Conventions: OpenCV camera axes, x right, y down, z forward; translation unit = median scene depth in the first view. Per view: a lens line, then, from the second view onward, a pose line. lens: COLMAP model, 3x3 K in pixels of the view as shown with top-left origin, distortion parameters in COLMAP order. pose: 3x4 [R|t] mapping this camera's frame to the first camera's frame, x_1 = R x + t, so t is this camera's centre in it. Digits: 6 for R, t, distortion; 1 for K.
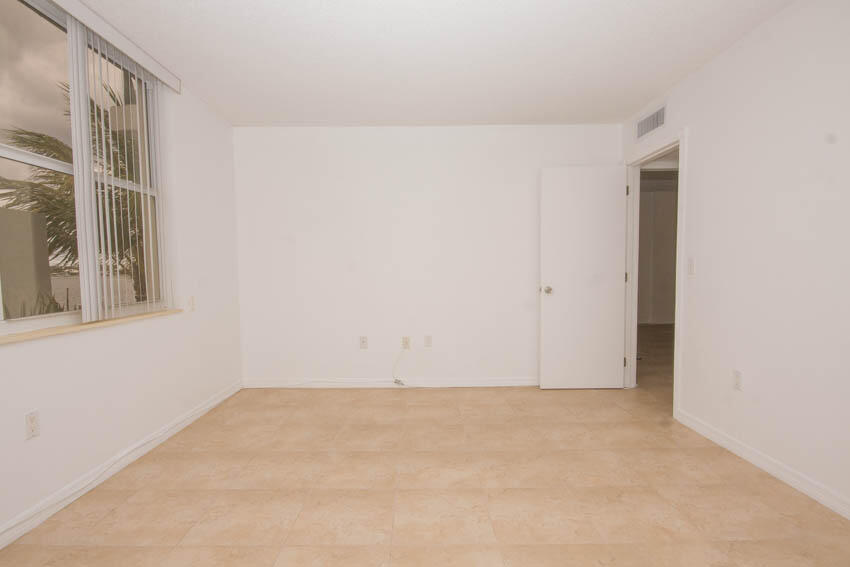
lens RADIAL K [[402.4, 0, 425.0], [0, 402.4, 287.4], [0, 0, 1]] dist [-0.020462, -0.001448]
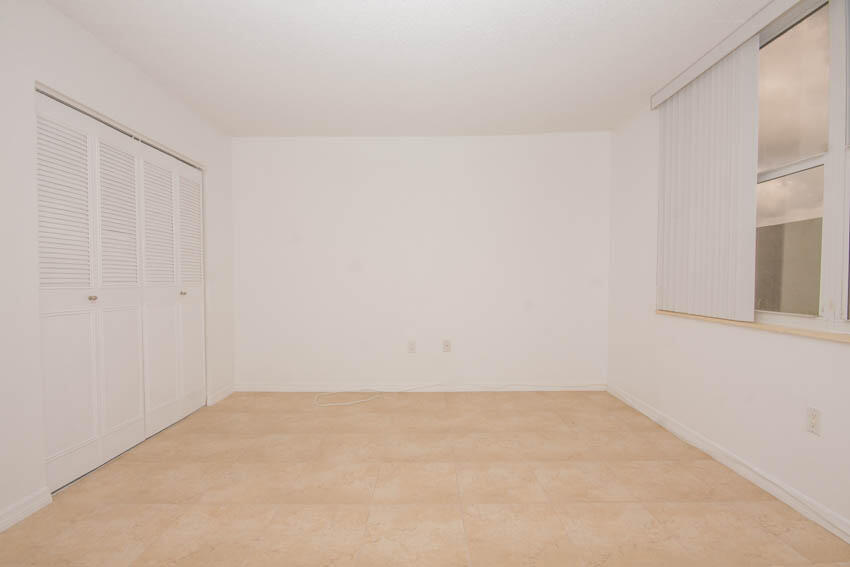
lens RADIAL K [[402.4, 0, 425.3], [0, 402.4, 285.4], [0, 0, 1]] dist [-0.020462, -0.001448]
pose [[-0.999601, 0.009082, 0.026757, -0.016366], [0.010410, 0.998699, 0.049924, -0.065667], [-0.026269, 0.050183, -0.998395, 2.033761]]
